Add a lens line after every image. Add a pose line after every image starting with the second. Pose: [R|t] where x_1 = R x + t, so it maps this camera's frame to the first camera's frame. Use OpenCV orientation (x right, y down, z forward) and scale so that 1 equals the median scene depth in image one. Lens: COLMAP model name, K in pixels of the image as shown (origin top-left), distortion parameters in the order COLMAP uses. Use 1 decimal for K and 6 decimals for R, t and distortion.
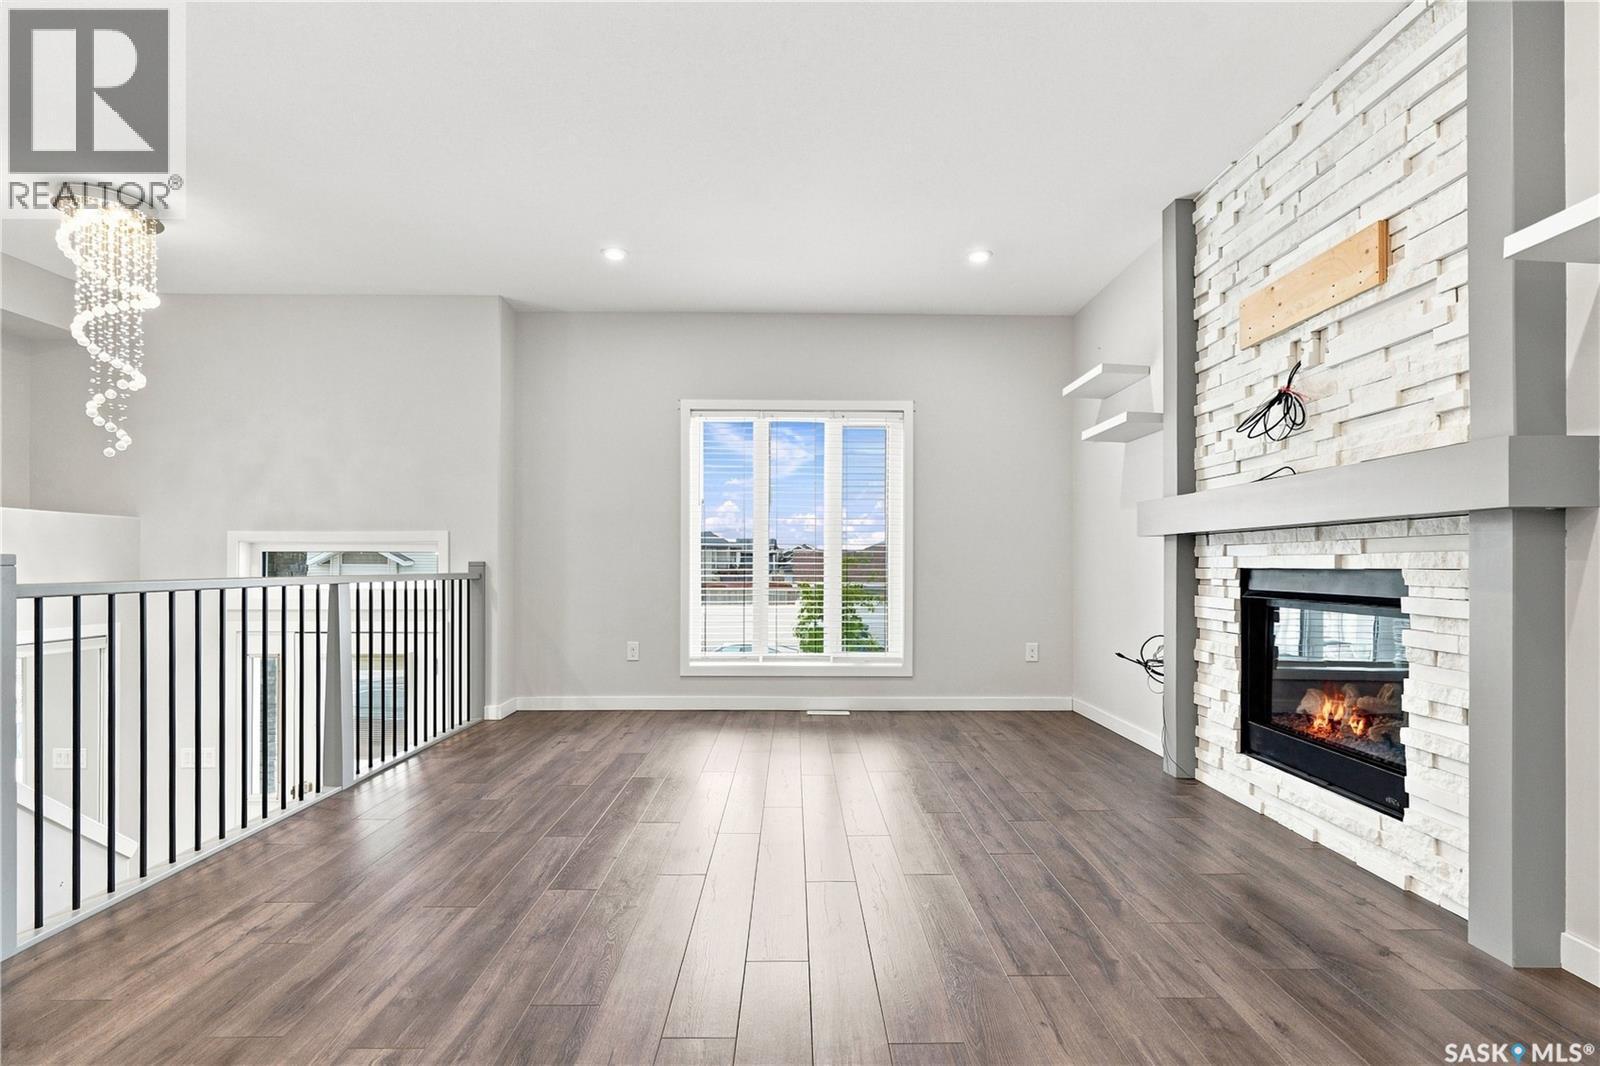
lens RADIAL K [[751.9, 0, 801.7], [0, 751.9, 564.3], [0, 0, 1]] dist [0.001794, 0.000375]
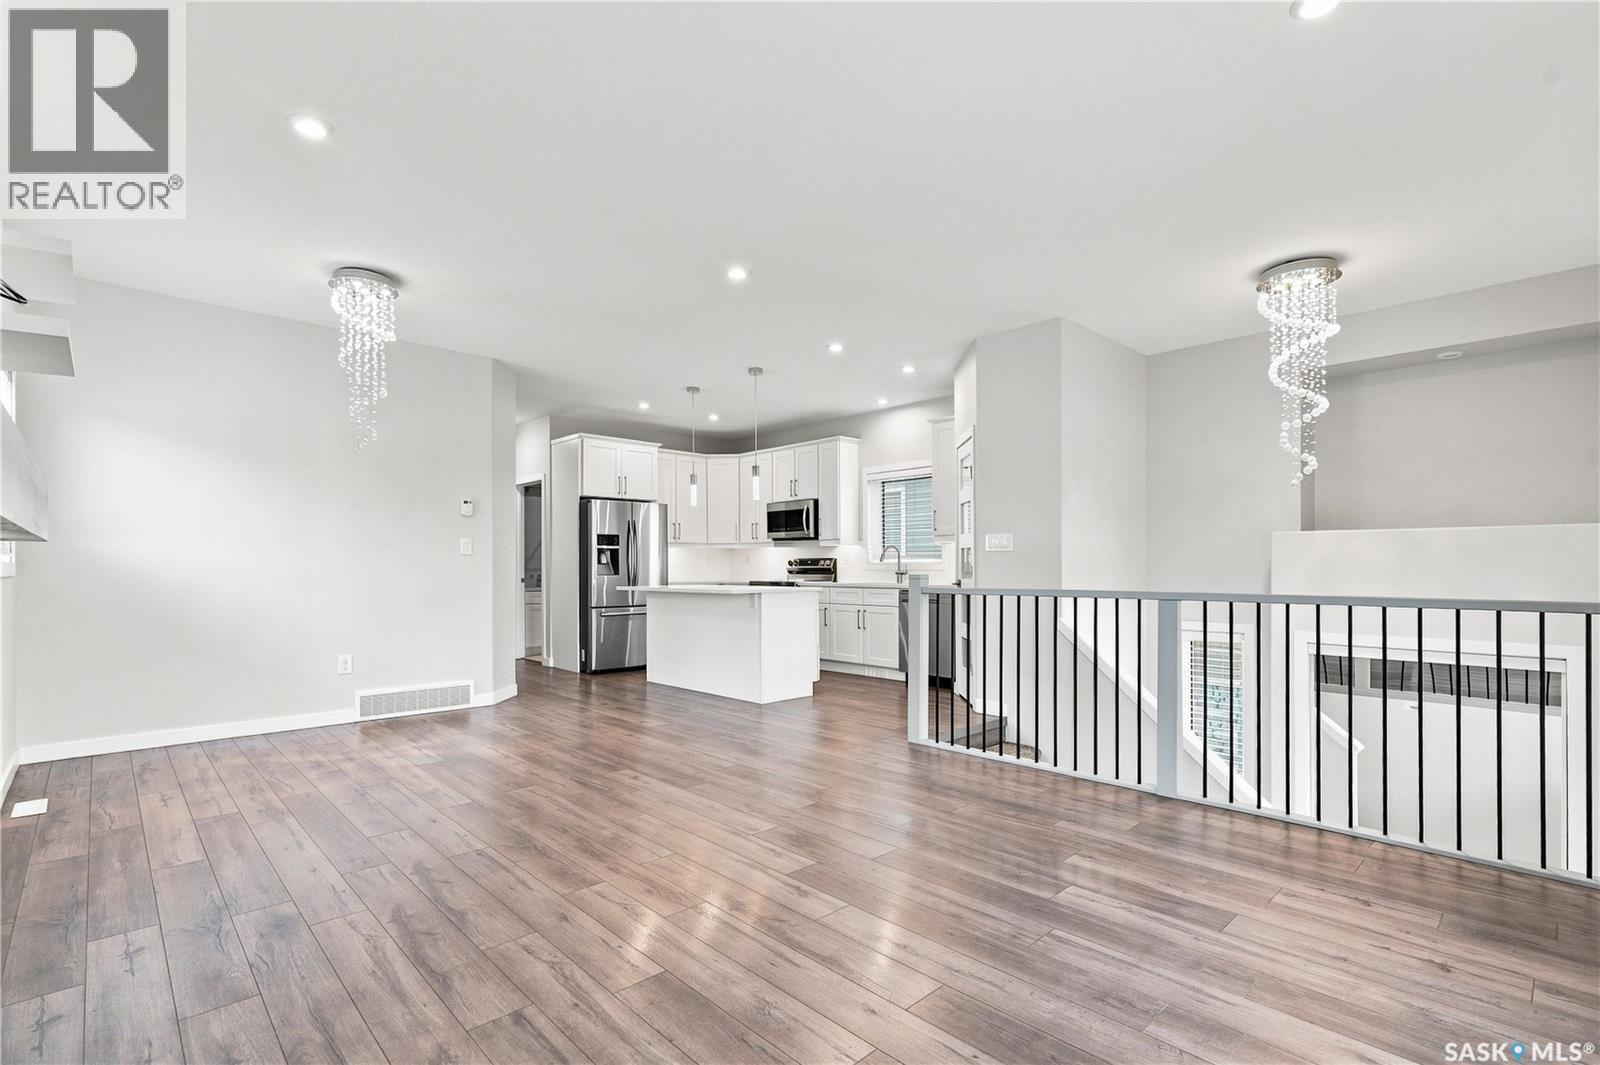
lens RADIAL K [[743.4, 0, 797.1], [0, 743.4, 554.7], [0, 0, 1]] dist [0.001223, 0.000200]
pose [[-0.732753, -0.012576, -0.680379, 0.498040], [0.000731, 0.999814, -0.019268, -0.018216], [0.680495, -0.014616, -0.732607, 1.486771]]
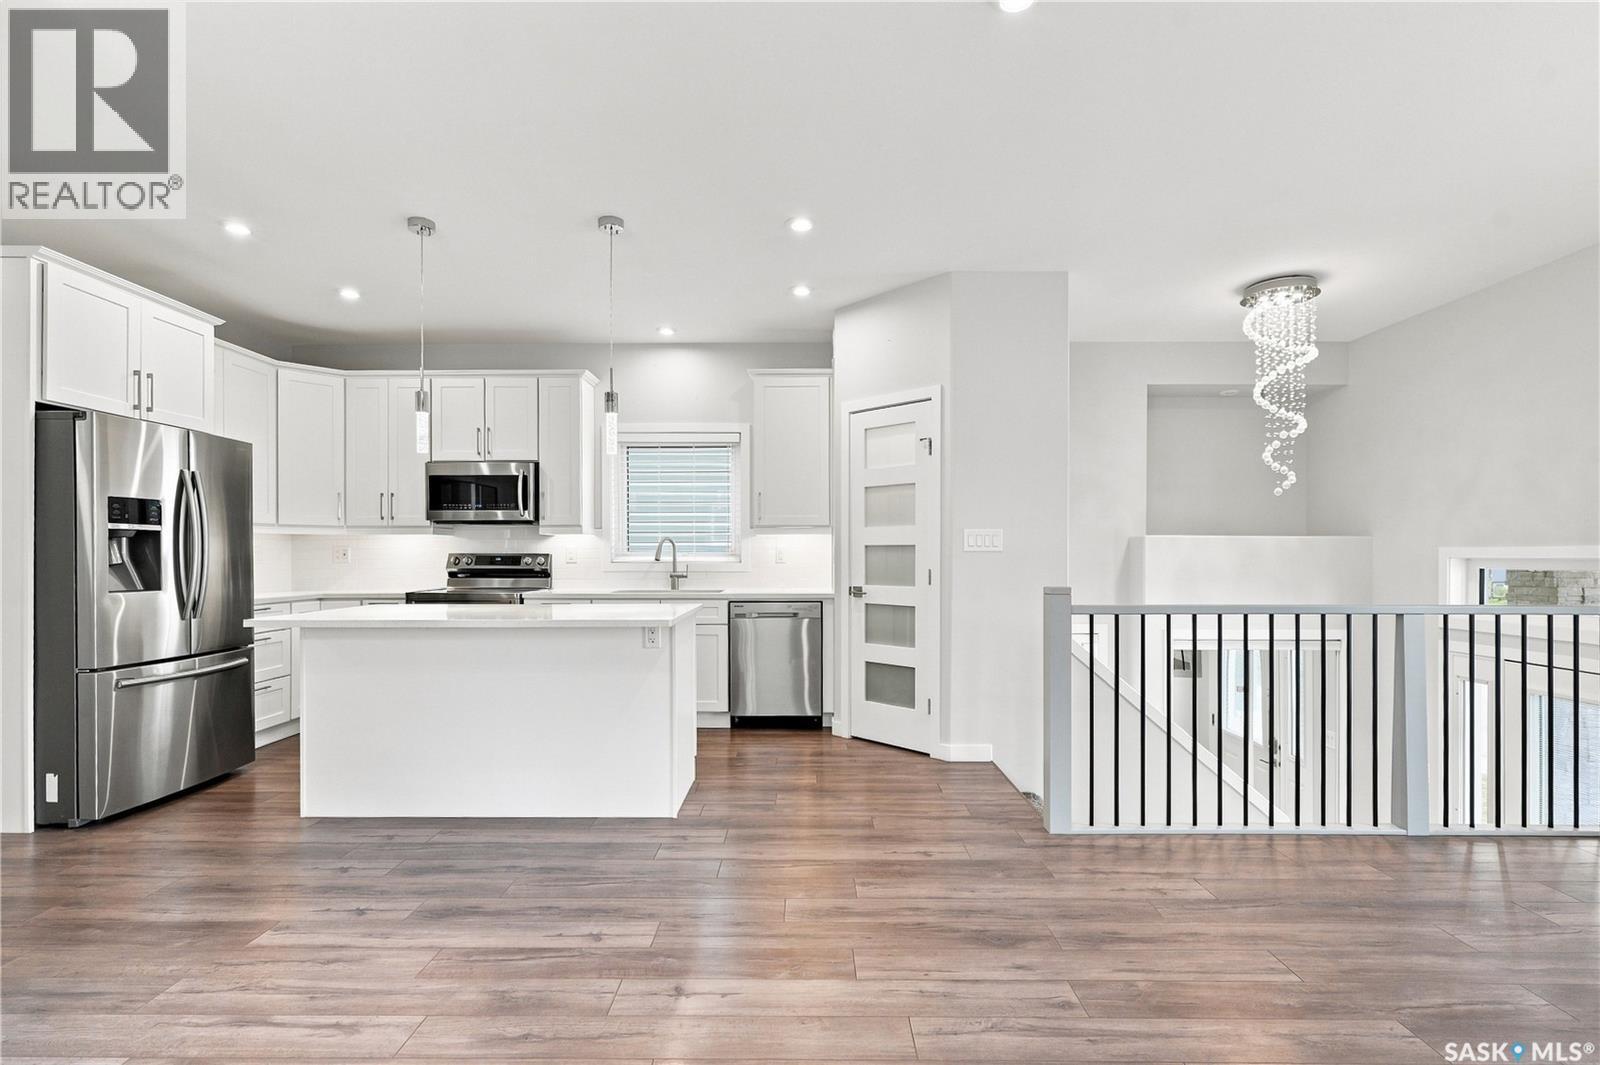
lens RADIAL K [[743.4, 0, 797.1], [0, 743.4, 554.7], [0, 0, 1]] dist [0.001223, 0.000200]
pose [[-0.014824, -0.004355, -0.999881, 0.347104], [0.000241, 0.999990, -0.004360, -0.046617], [0.999890, -0.000305, -0.014823, 0.269432]]
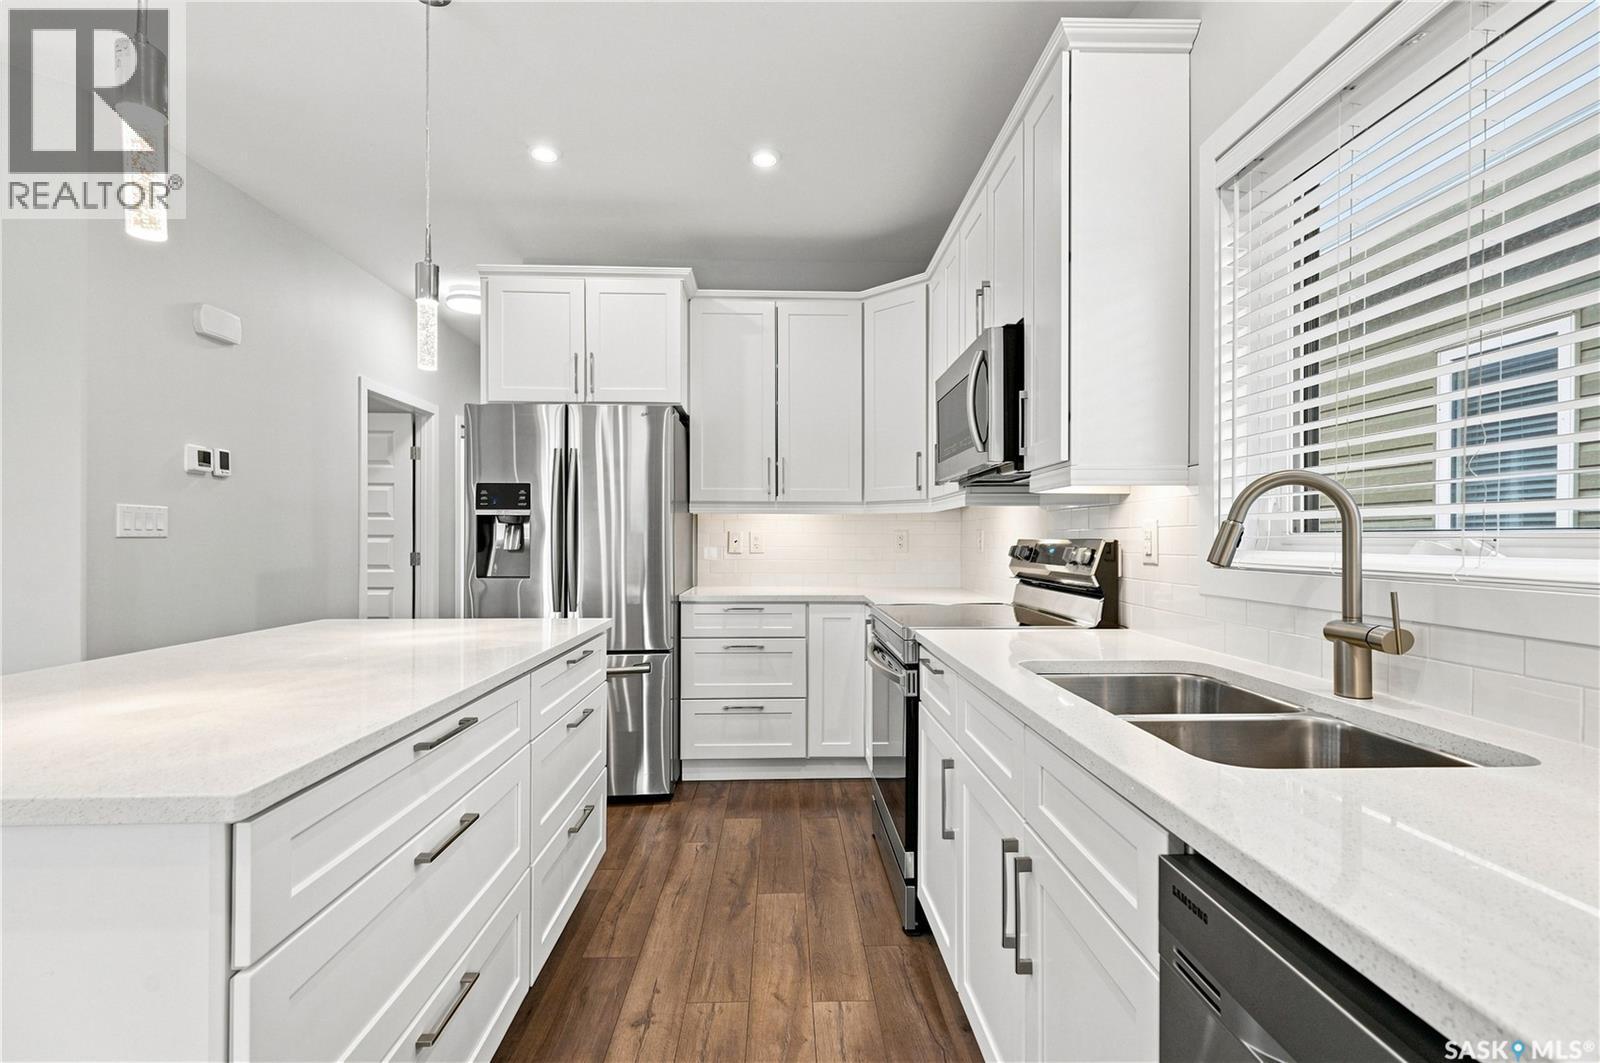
lens RADIAL K [[725.9, 0, 796.3], [0, 725.9, 538.3], [0, 0, 1]] dist [0.001464, 0.000182]
pose [[-0.999761, -0.005847, -0.021078, -1.063782], [-0.005808, 0.999981, -0.001930, -0.054751], [0.021089, -0.001807, -0.999776, 0.340941]]
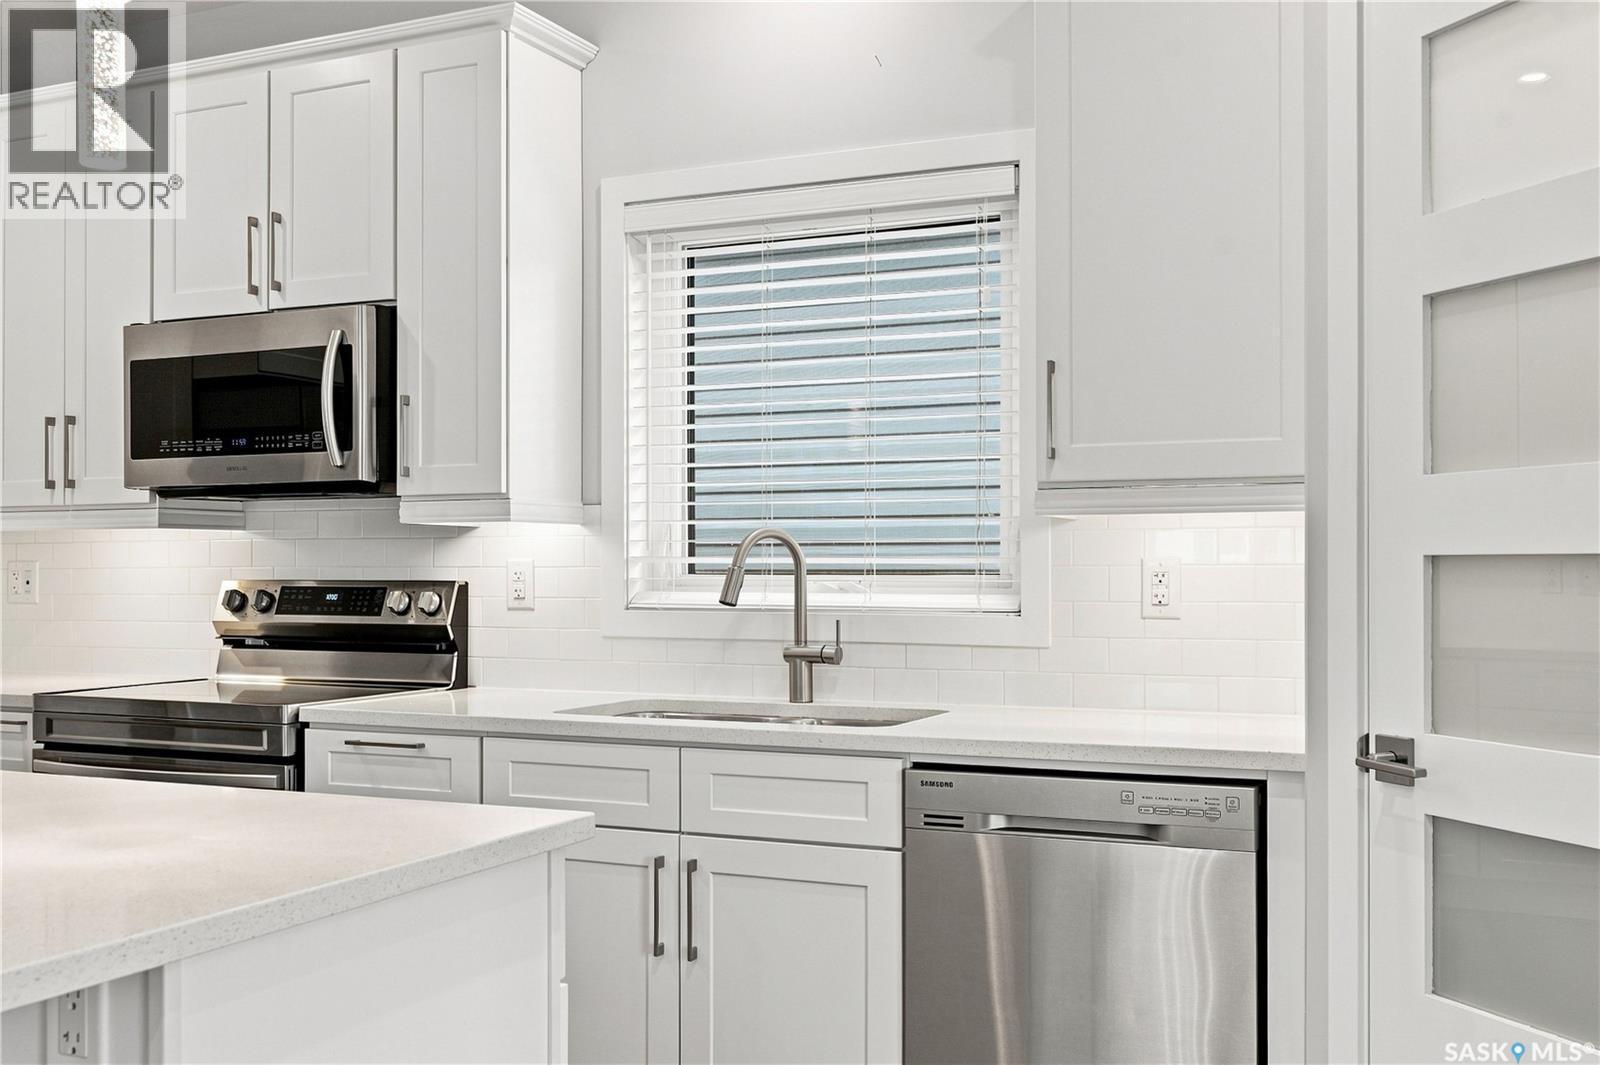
lens RADIAL K [[1574.2, 0, 799.6], [0, 1574.2, 556.1], [0, 0, 1]] dist [-0.004764, -0.003862]
pose [[-0.415695, -0.009863, -0.909450, -0.368431], [-0.000801, 0.999945, -0.010478, -0.063419], [0.909504, -0.003627, -0.415680, 0.416462]]
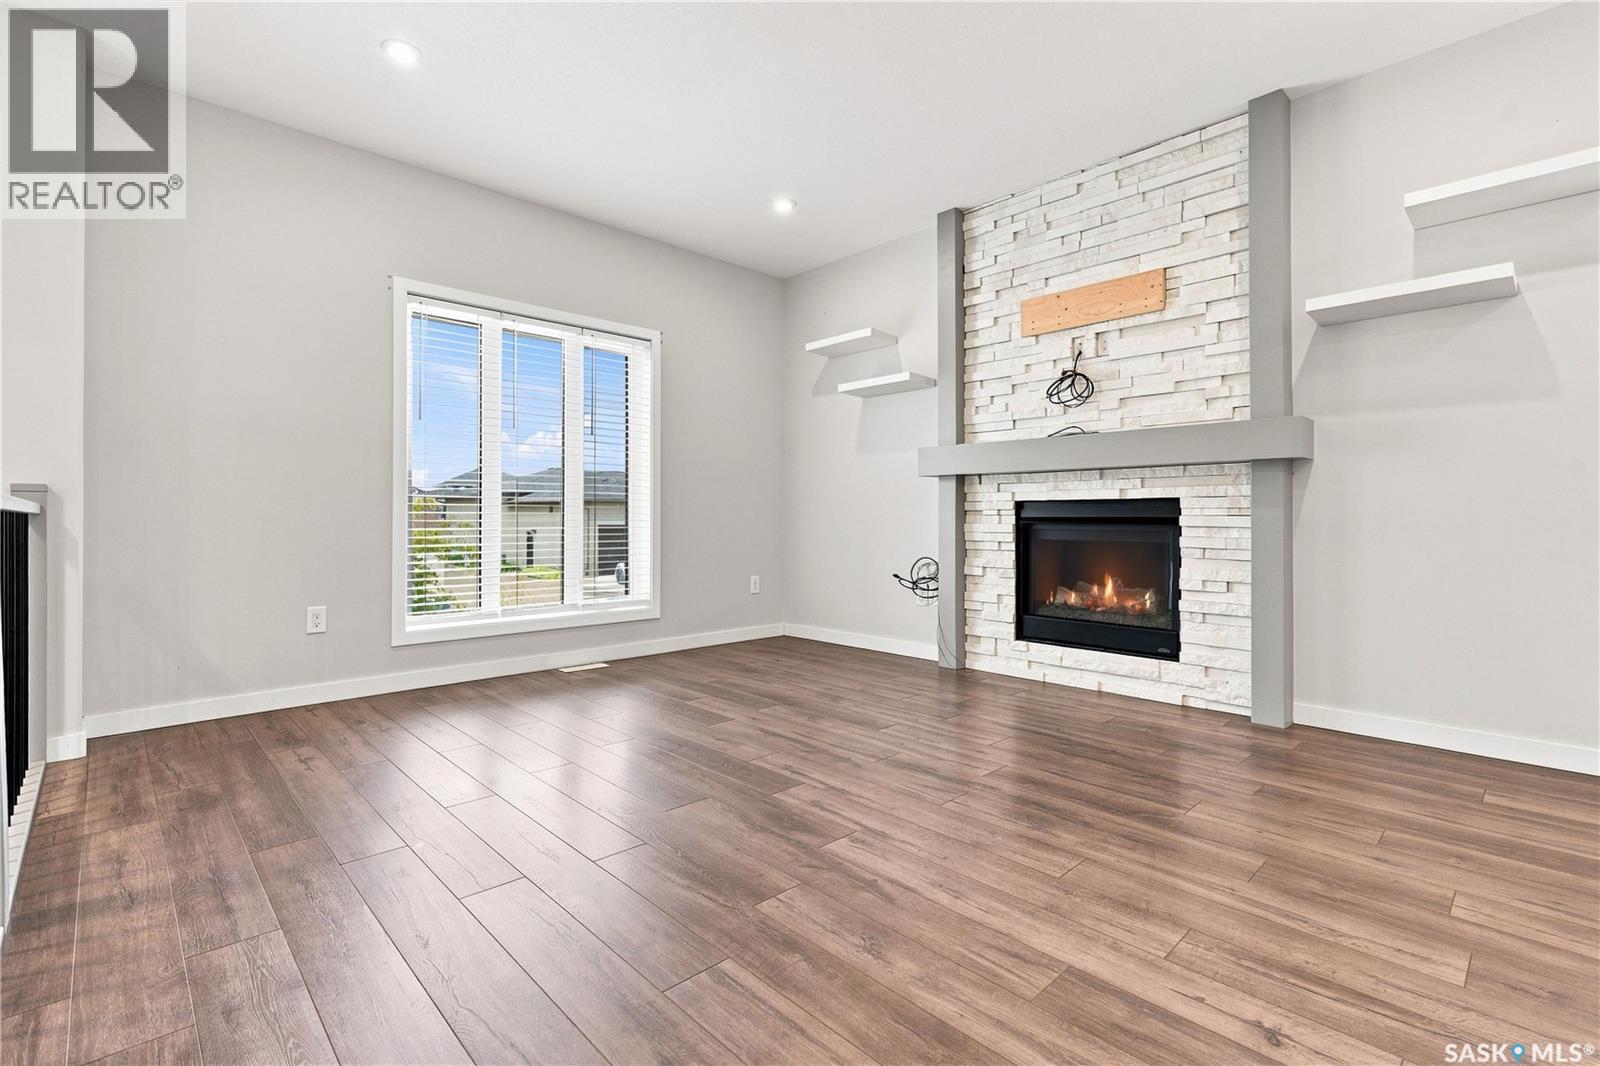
lens RADIAL K [[731.7, 0, 798.6], [0, 731.7, 513.7], [0, 0, 1]] dist [0.000652, 0.000188]
pose [[0.730933, 0.003412, 0.682441, -0.581348], [0.000619, 0.999984, -0.005663, 0.034937], [-0.682449, 0.004562, 0.730919, 0.318794]]
